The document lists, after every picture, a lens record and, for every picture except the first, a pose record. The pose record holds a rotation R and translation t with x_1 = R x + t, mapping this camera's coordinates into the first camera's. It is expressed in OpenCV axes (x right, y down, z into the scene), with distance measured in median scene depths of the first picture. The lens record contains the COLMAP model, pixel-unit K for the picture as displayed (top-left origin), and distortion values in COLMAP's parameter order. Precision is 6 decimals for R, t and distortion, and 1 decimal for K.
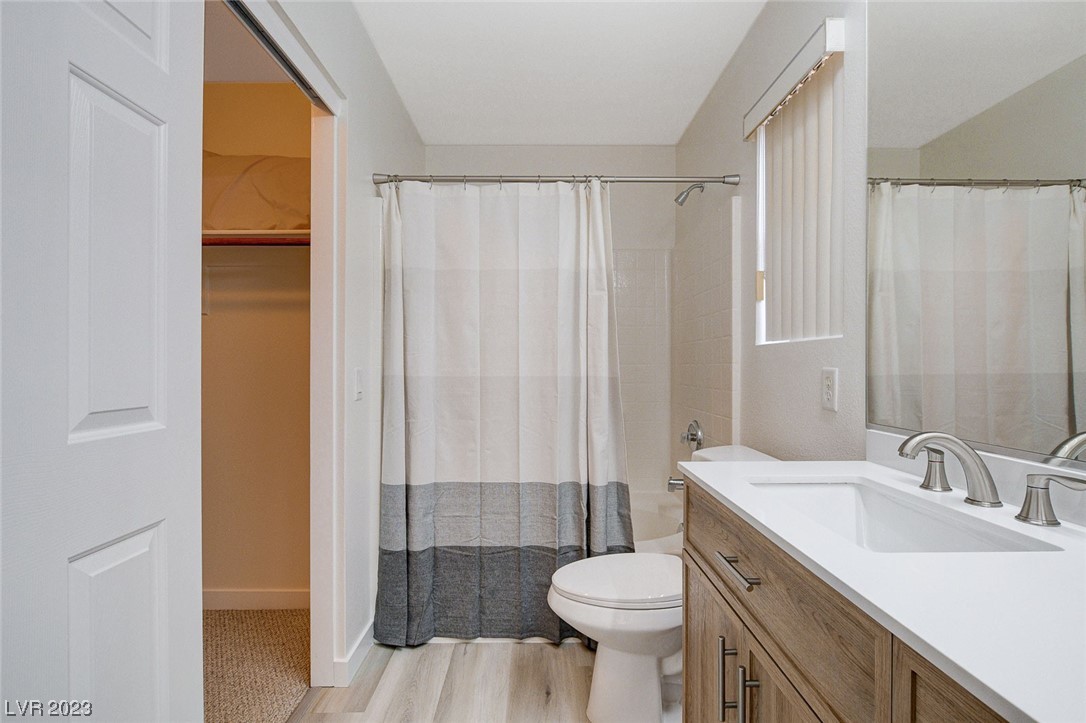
lens RADIAL K [[528.6, 0, 543.9], [0, 528.6, 365.0], [0, 0, 1]] dist [-0.013959, 0.005009]
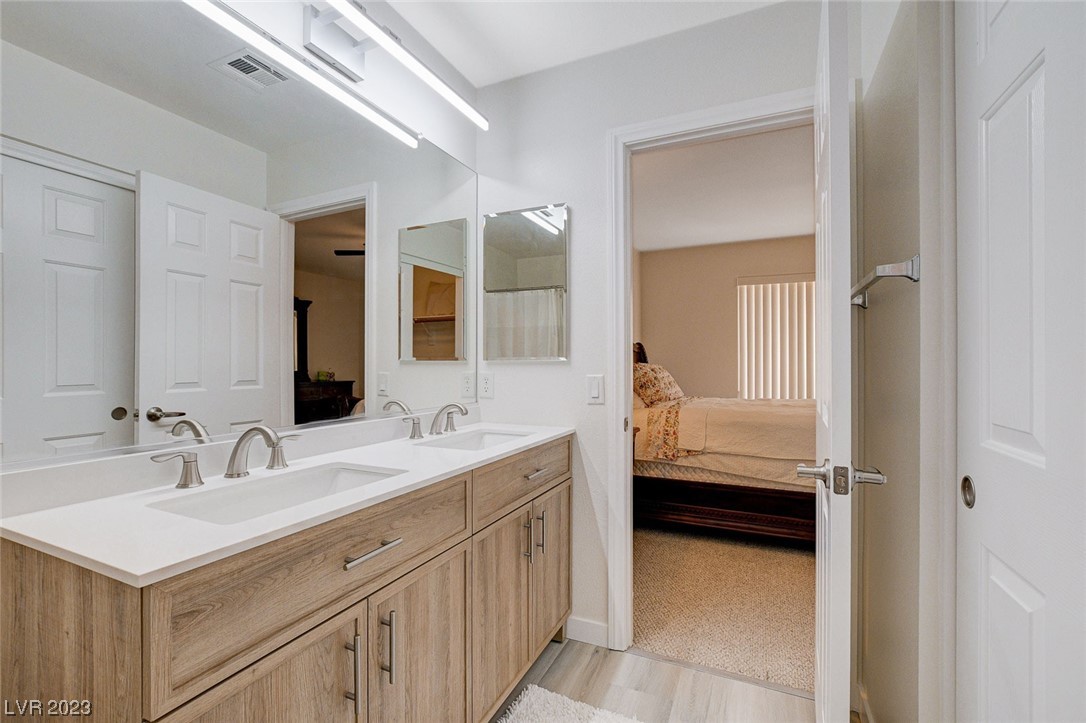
lens RADIAL K [[475.0, 0, 544.9], [0, 475.0, 362.4], [0, 0, 1]] dist [-0.023110, 0.006252]
pose [[-0.912083, -0.001008, 0.410004, -0.178571], [-0.003494, 0.999980, -0.005316, -0.011957], [-0.409990, -0.006281, -0.912068, 0.781525]]
